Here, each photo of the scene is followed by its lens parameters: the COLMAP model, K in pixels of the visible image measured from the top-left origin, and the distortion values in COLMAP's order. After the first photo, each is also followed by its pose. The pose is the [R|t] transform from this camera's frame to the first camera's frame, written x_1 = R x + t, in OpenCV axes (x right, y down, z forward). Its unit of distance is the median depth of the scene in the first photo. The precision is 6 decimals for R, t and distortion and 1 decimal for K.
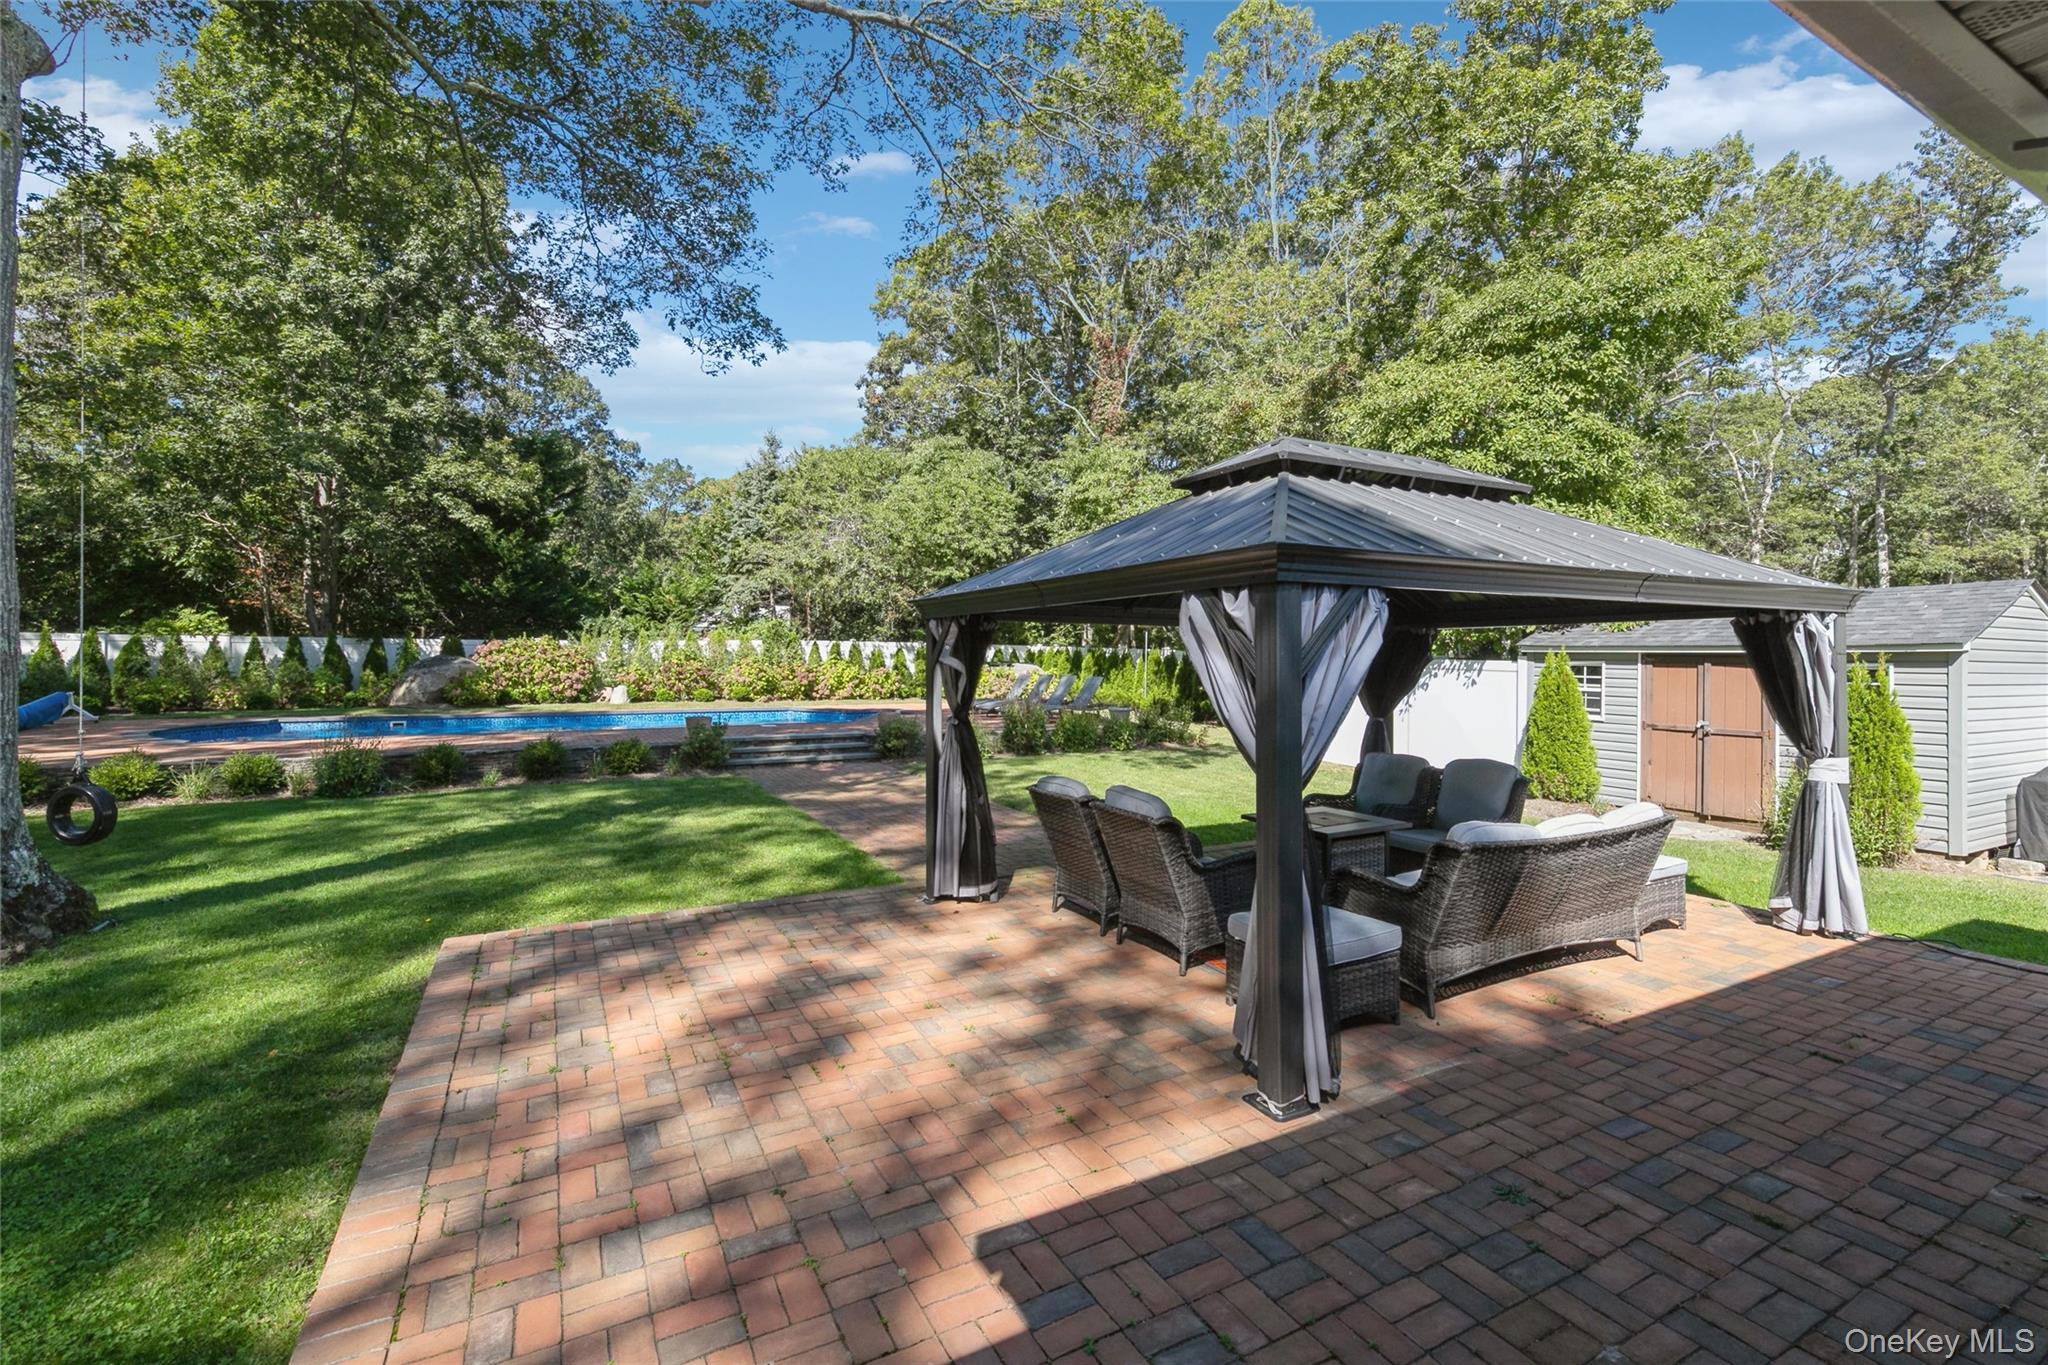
lens RADIAL K [[896.2, 0, 1043.9], [0, 896.2, 646.9], [0, 0, 1]] dist [-0.010767, 0.007407]
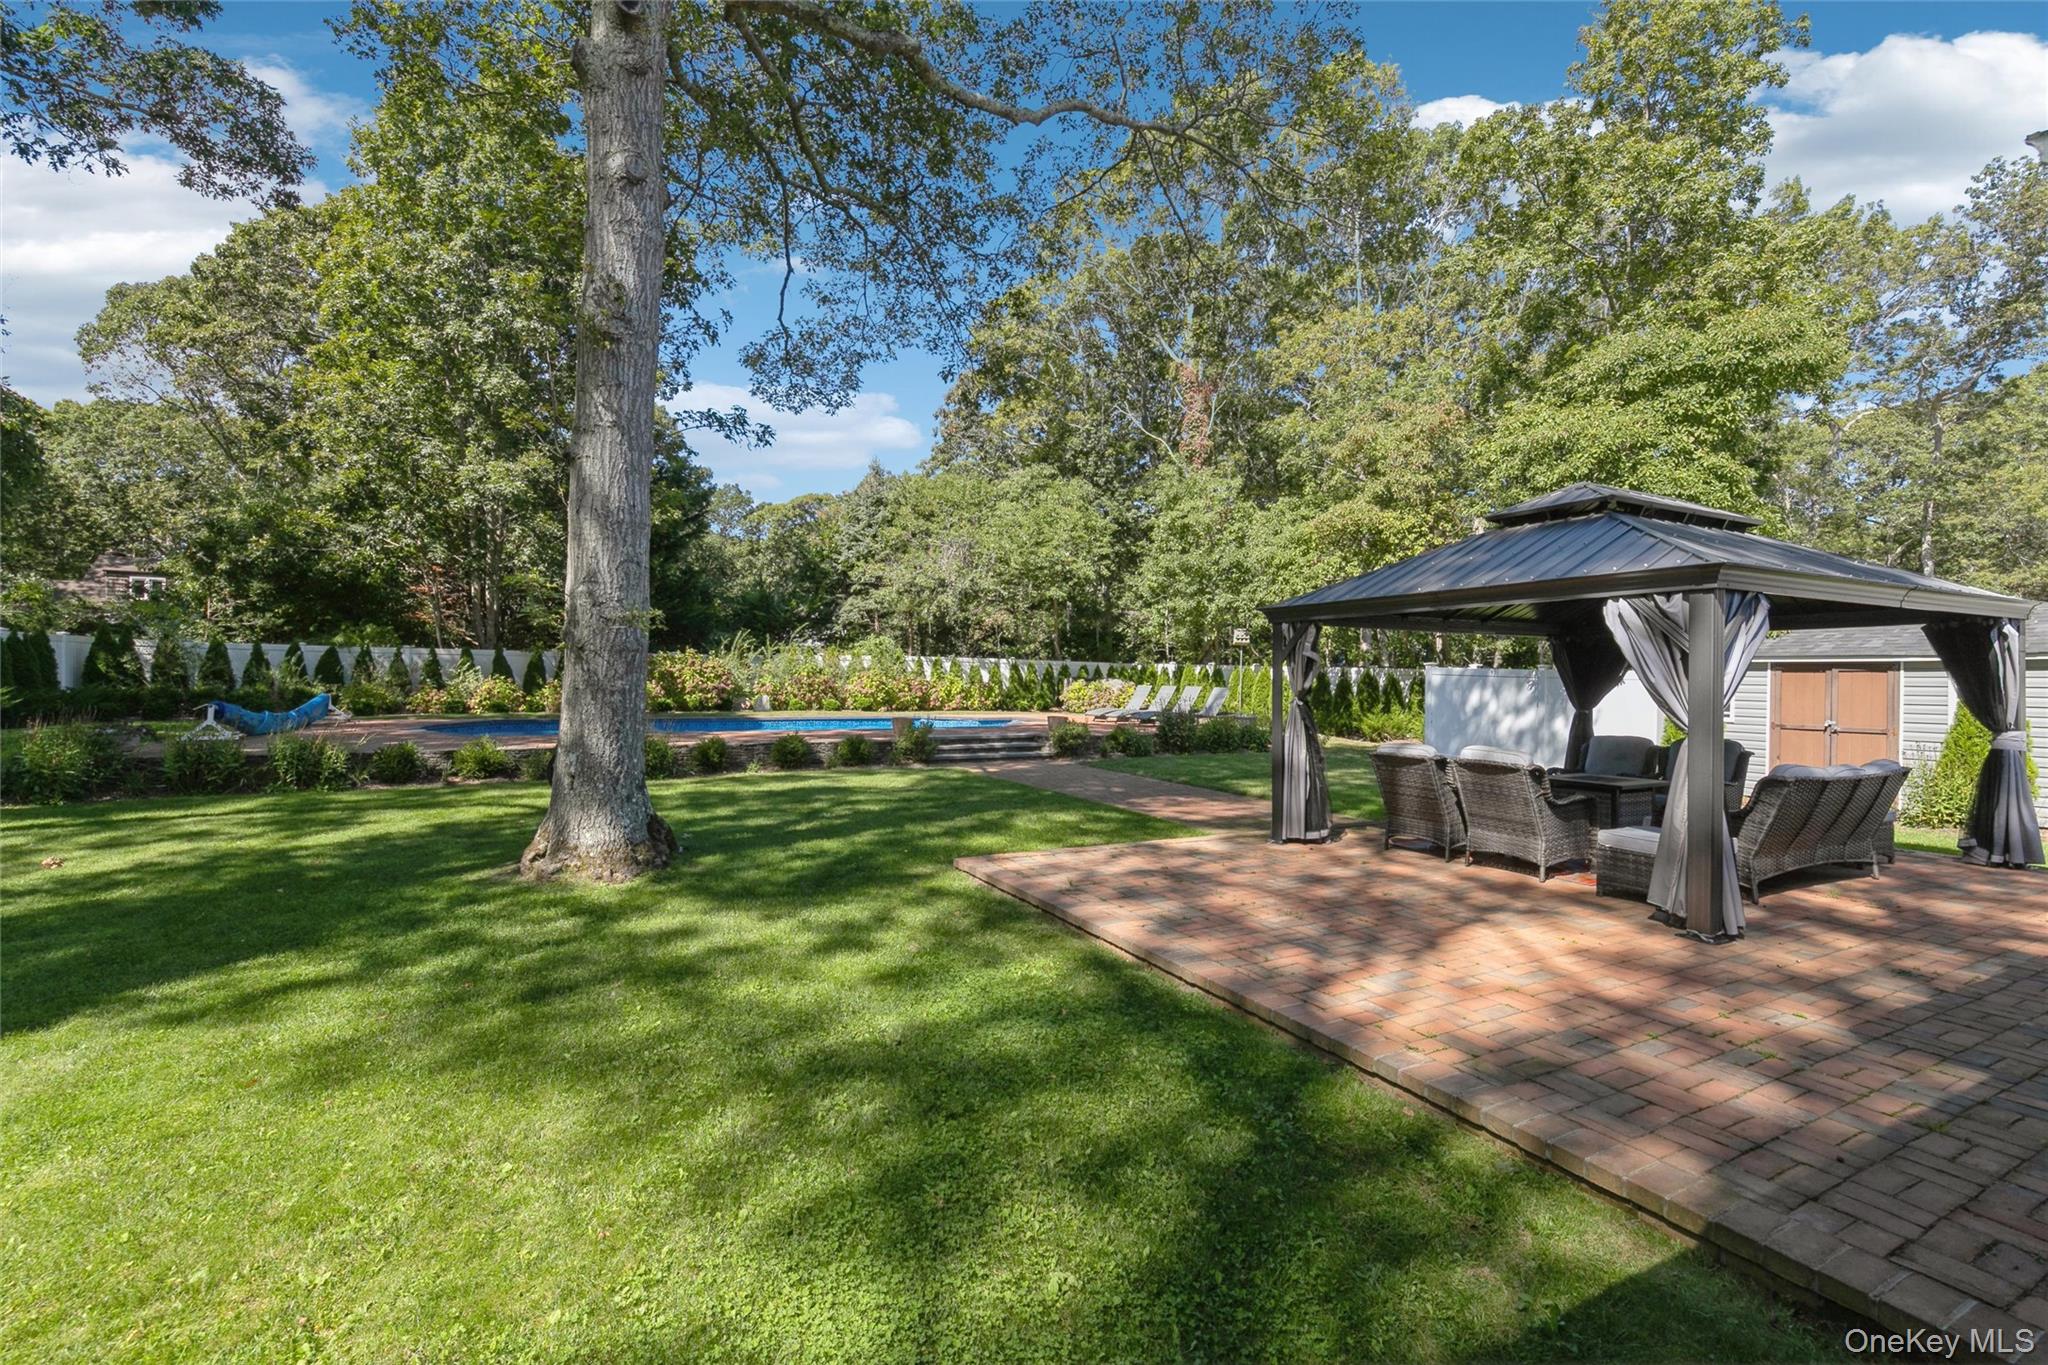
lens RADIAL K [[894.1, 0, 1029.6], [0, 894.1, 661.0], [0, 0, 1]] dist [-0.000894, 0.000026]
pose [[0.999796, 0.007789, -0.018657, -0.115877], [-0.007980, 0.999916, -0.010179, 0.008639], [0.018576, 0.010326, 0.999774, -0.066721]]
